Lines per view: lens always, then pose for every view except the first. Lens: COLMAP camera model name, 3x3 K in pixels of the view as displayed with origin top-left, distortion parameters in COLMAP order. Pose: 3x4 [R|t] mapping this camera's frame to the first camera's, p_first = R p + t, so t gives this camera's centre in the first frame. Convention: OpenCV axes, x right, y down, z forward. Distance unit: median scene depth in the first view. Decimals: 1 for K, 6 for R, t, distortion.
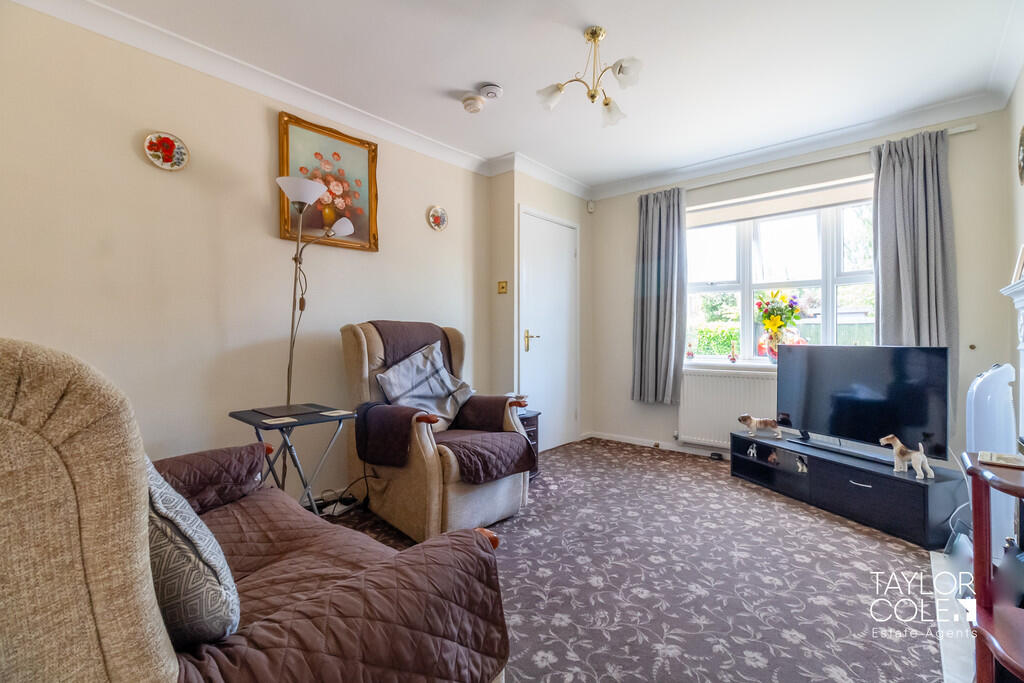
lens RADIAL K [[443.3, 0, 510.5], [0, 443.3, 340.8], [0, 0, 1]] dist [-0.004621, -0.000586]
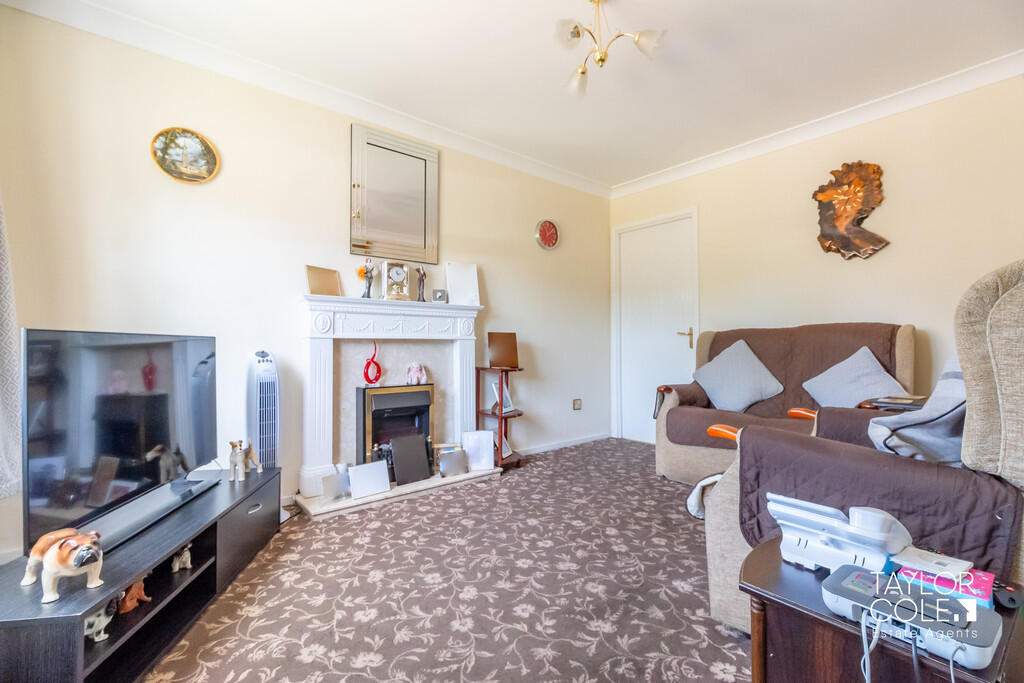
lens RADIAL K [[443.3, 0, 512.9], [0, 443.3, 341.4], [0, 0, 1]] dist [-0.004621, -0.000586]
pose [[-0.989279, 0.007874, 0.145823, 0.237416], [0.007167, 0.999960, -0.005374, 0.036179], [-0.145859, -0.004271, -0.989296, 1.881139]]
